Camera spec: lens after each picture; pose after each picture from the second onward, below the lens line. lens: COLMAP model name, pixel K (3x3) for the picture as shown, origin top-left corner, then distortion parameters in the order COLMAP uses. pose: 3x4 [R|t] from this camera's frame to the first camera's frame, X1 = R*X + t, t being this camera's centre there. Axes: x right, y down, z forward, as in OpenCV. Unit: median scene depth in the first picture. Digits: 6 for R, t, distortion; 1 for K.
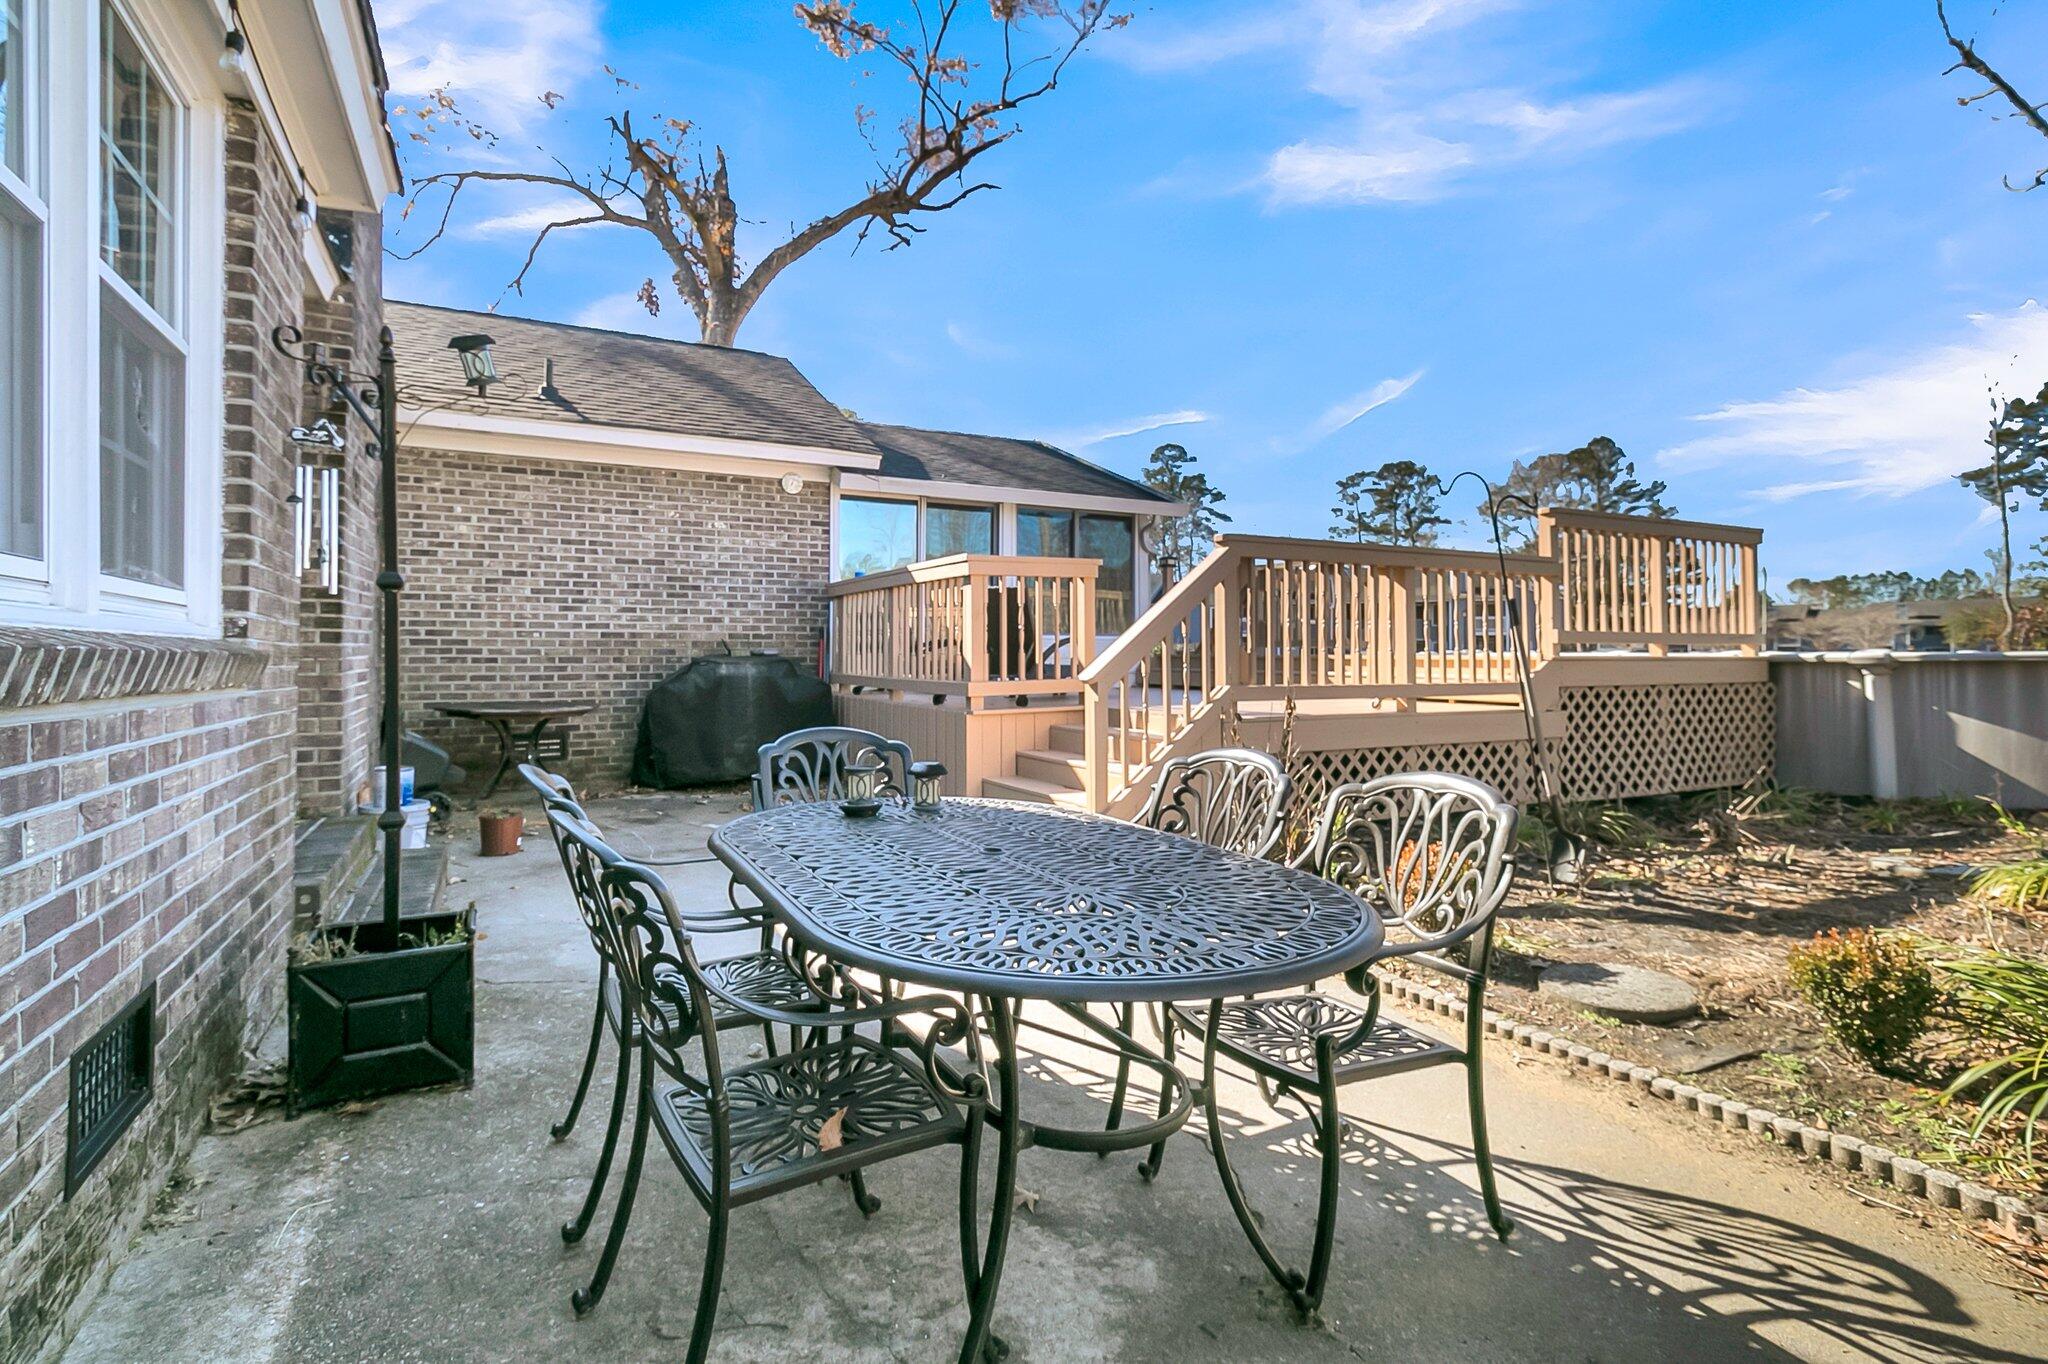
lens RADIAL K [[976.7, 0, 1029.4], [0, 976.7, 653.3], [0, 0, 1]] dist [0.012164, 0.000623]
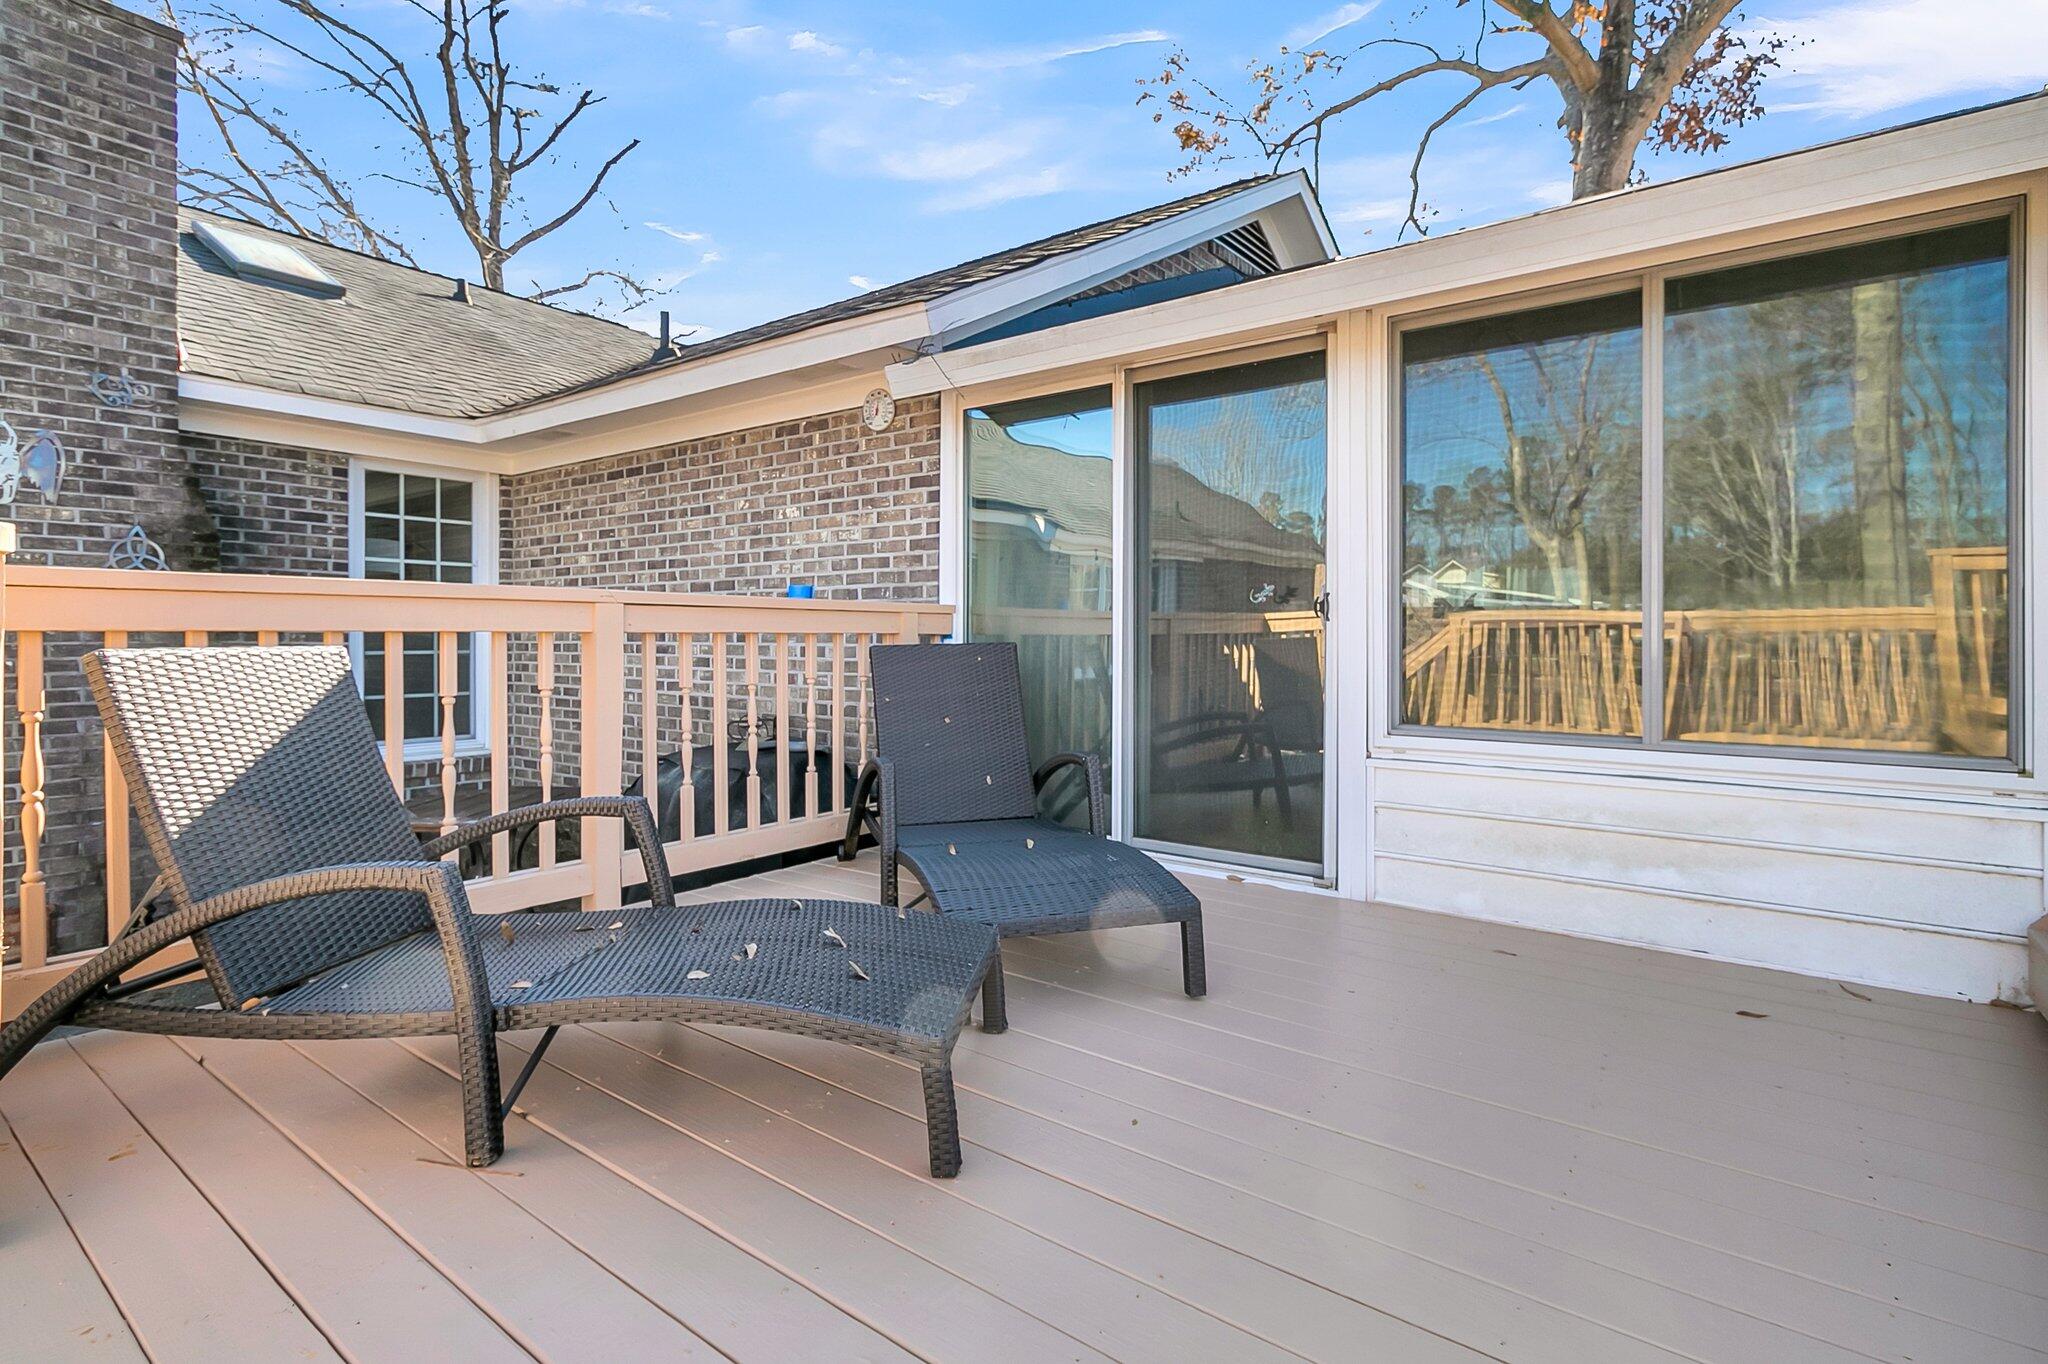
lens RADIAL K [[976.7, 0, 1029.4], [0, 976.7, 653.3], [0, 0, 1]] dist [0.012164, 0.000623]
pose [[0.429145, 0.015809, -0.903097, 0.246026], [0.001617, 0.999832, 0.018270, -0.056304], [0.903234, -0.009301, 0.429047, 0.839139]]
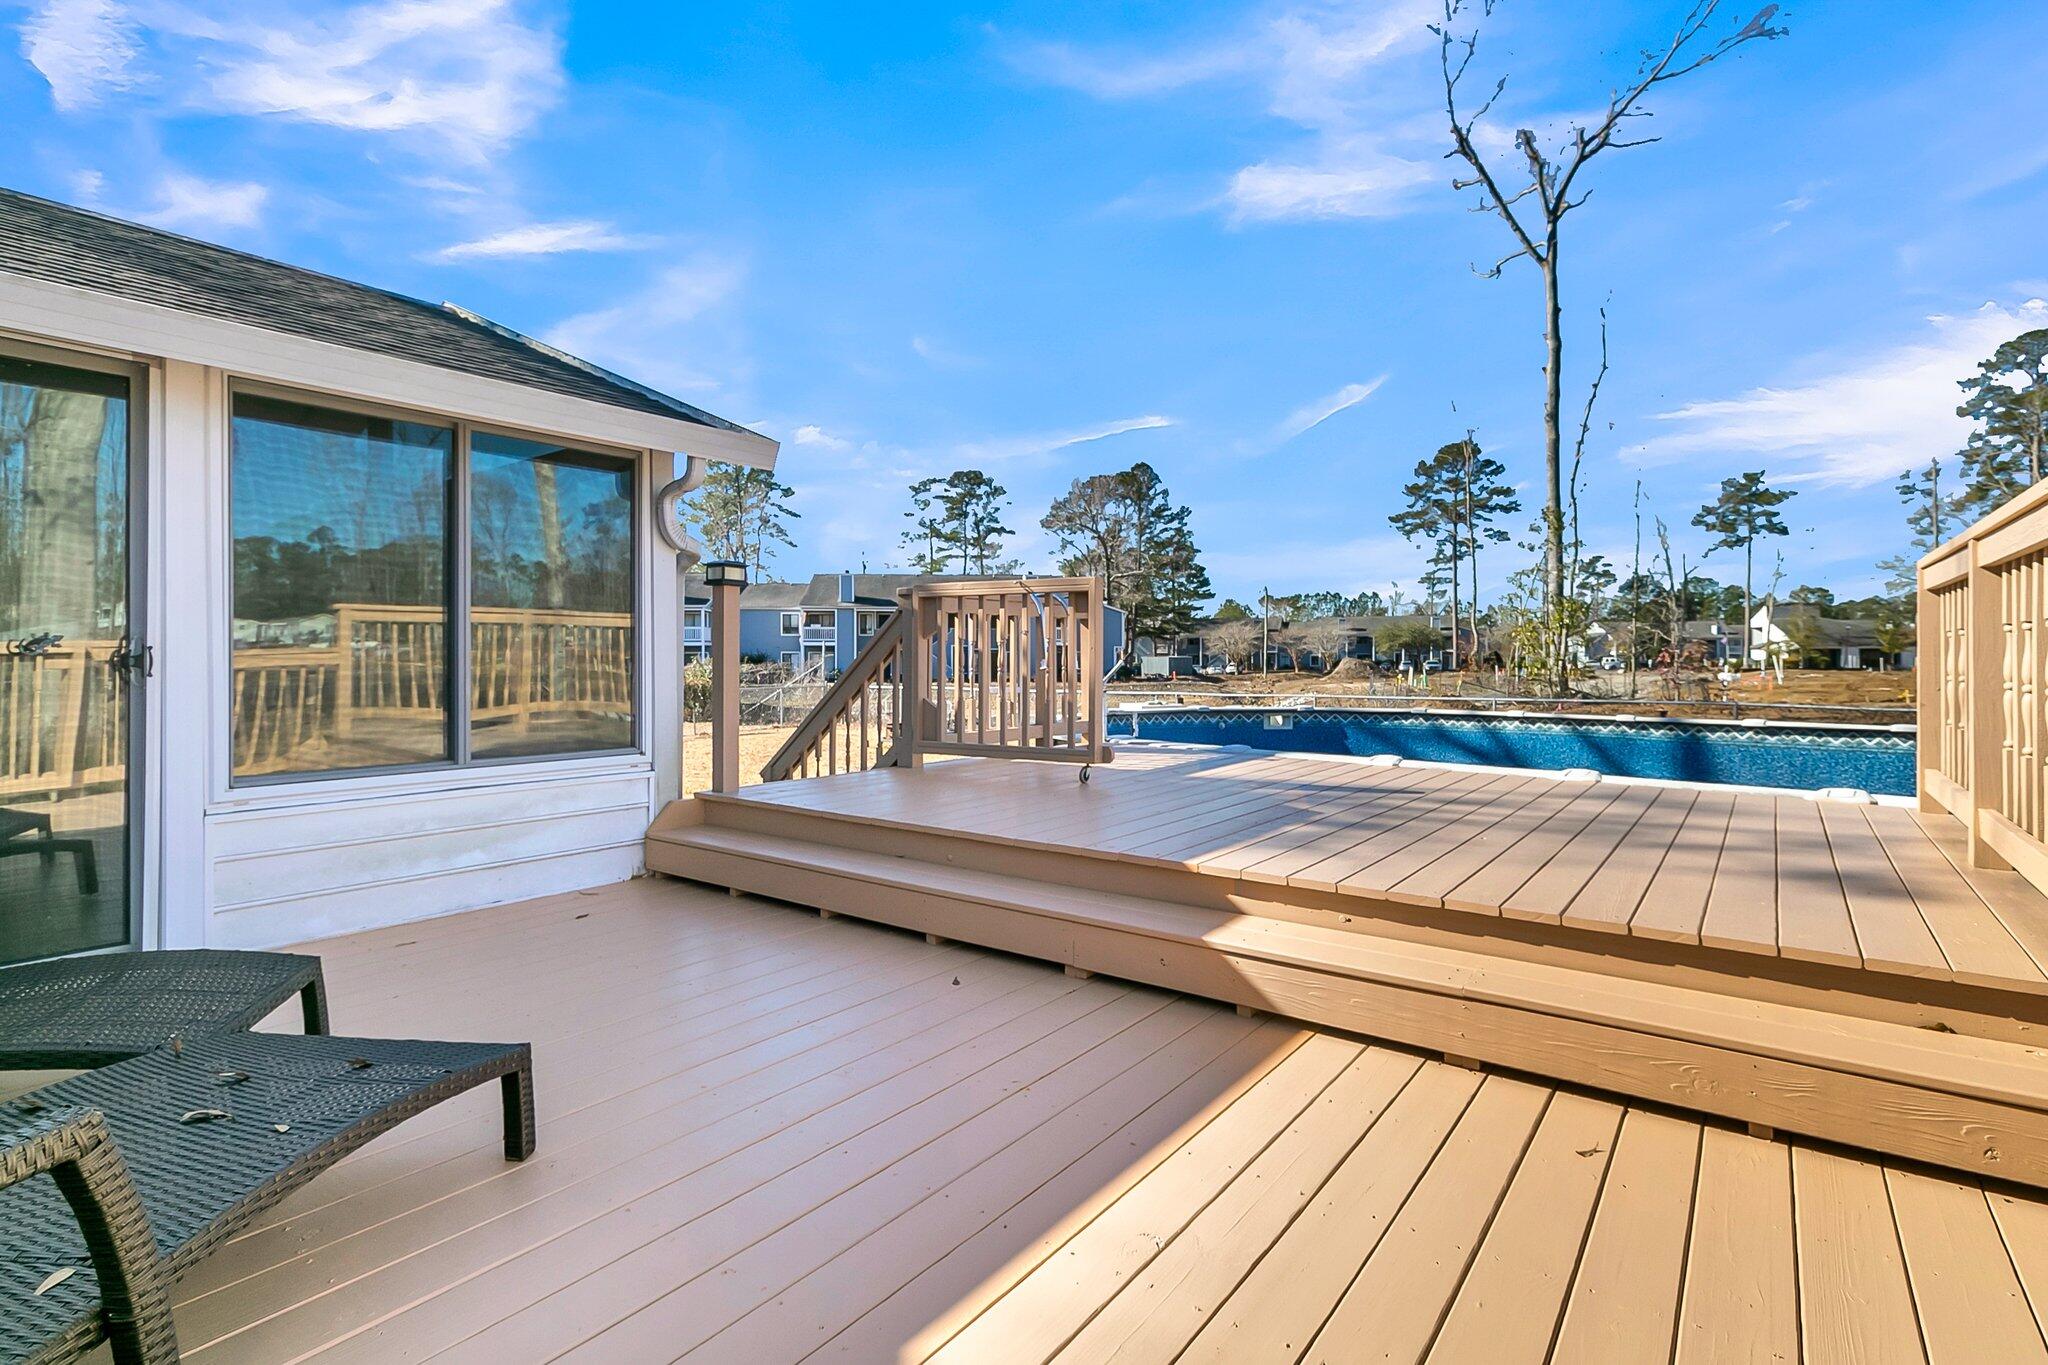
lens RADIAL K [[976.7, 0, 1029.4], [0, 976.7, 653.8], [0, 0, 1]] dist [0.012164, 0.000623]
pose [[0.906591, 0.001364, 0.422008, 0.095397], [-0.001418, 0.999999, -0.000187, -0.069813], [-0.422008, -0.000429, 0.906592, 0.658389]]
